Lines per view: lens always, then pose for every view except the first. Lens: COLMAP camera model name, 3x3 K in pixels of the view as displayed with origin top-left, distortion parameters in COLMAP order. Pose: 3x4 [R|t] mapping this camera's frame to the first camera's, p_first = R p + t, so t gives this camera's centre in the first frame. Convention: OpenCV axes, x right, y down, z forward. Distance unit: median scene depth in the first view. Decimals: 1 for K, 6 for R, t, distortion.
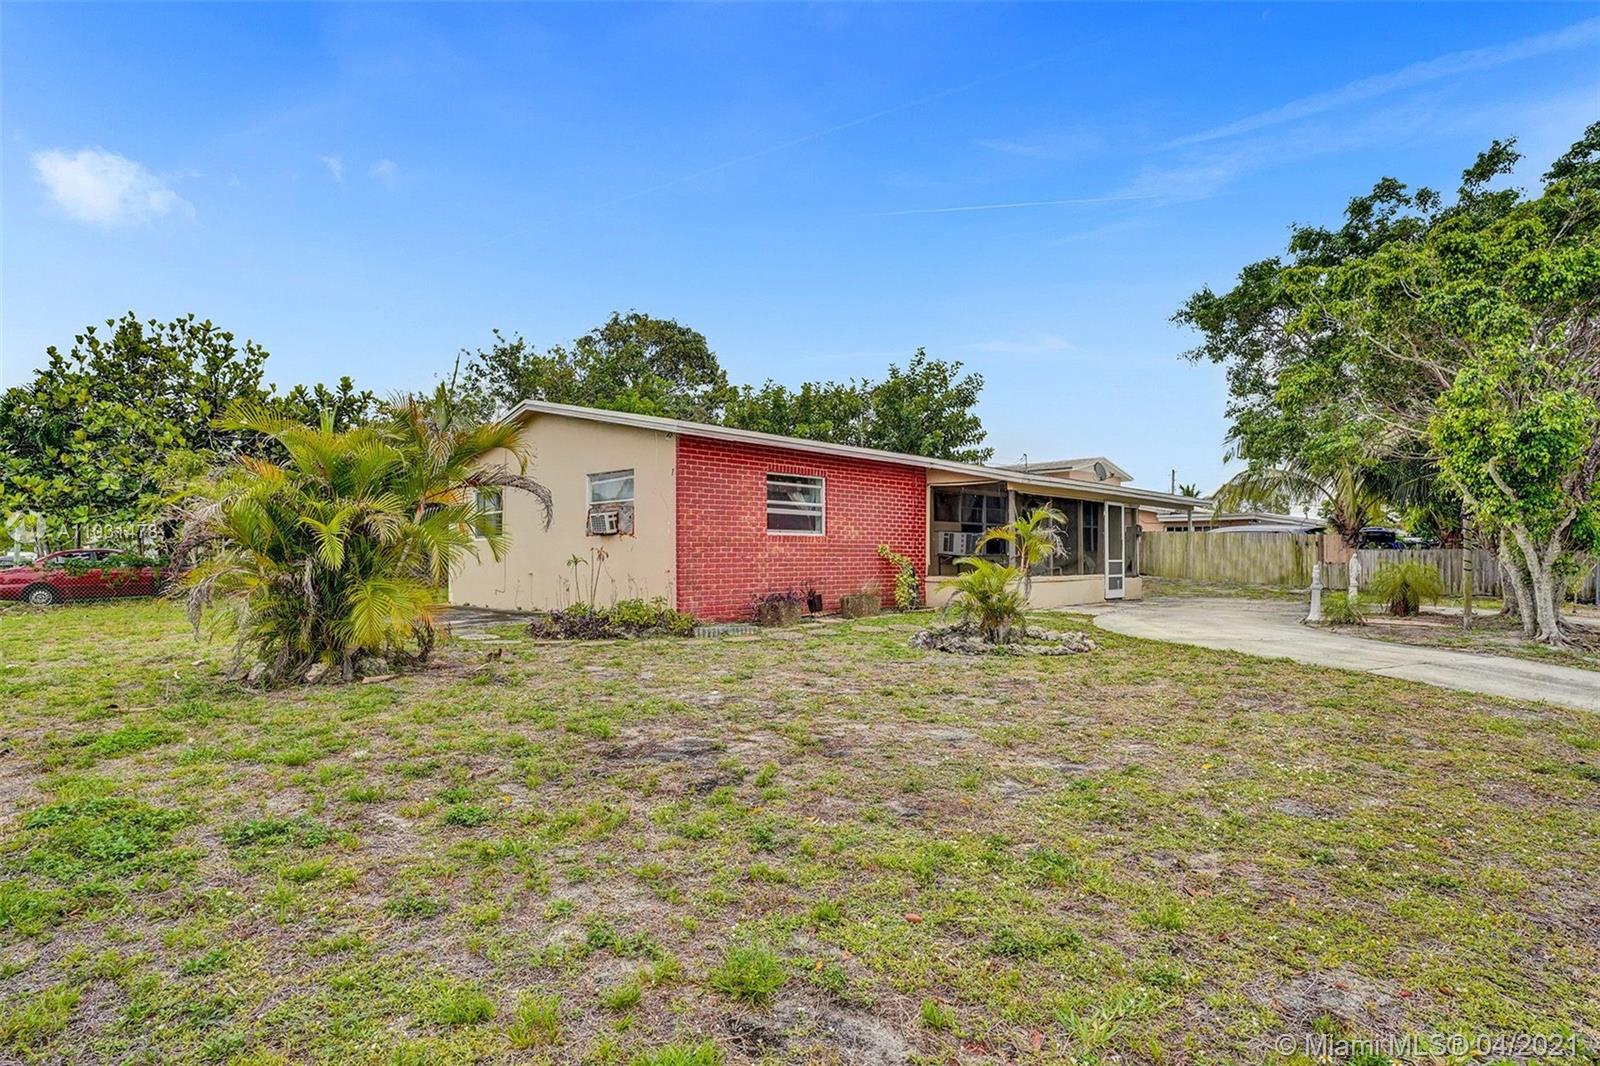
lens RADIAL K [[834.3, 0, 800.0], [0, 834.3, 533.0], [0, 0, 1]] dist [0.001325, 0.000225]
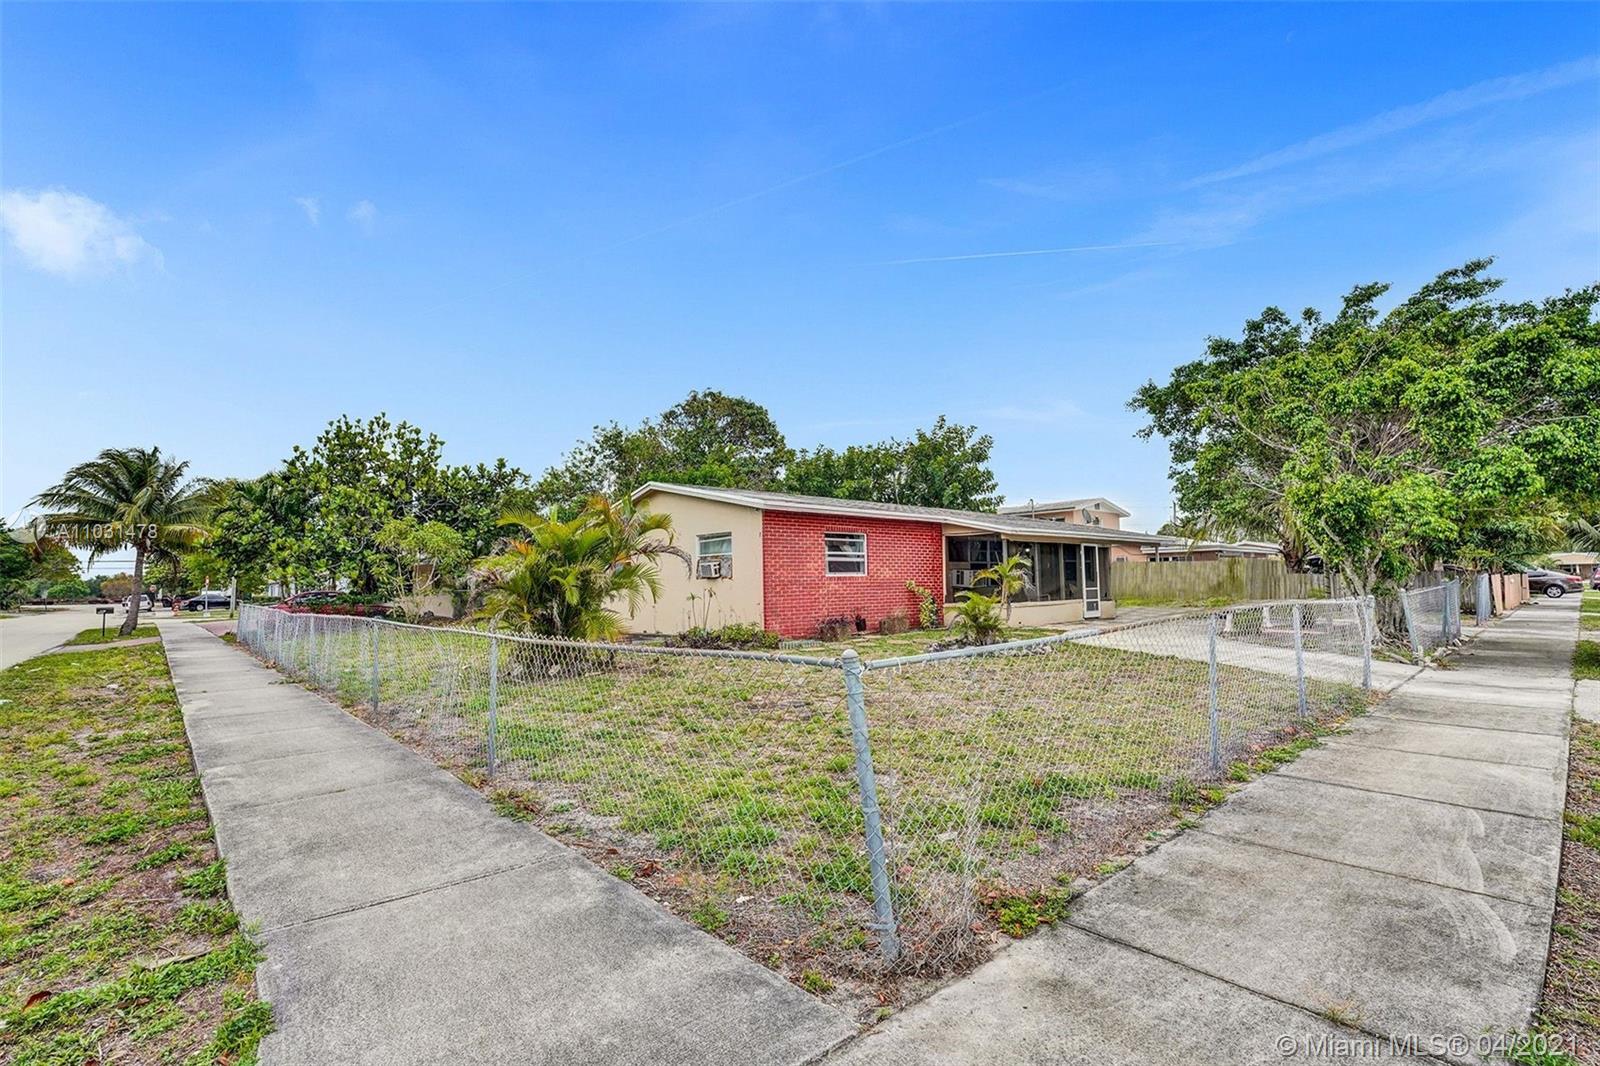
lens RADIAL K [[824.7, 0, 804.5], [0, 824.7, 519.4], [0, 0, 1]] dist [-0.016926, 0.000445]
pose [[0.998599, -0.021389, -0.048406, -0.005009], [0.019120, 0.998719, -0.046846, -0.024521], [0.049346, 0.045855, 0.997729, -0.329528]]
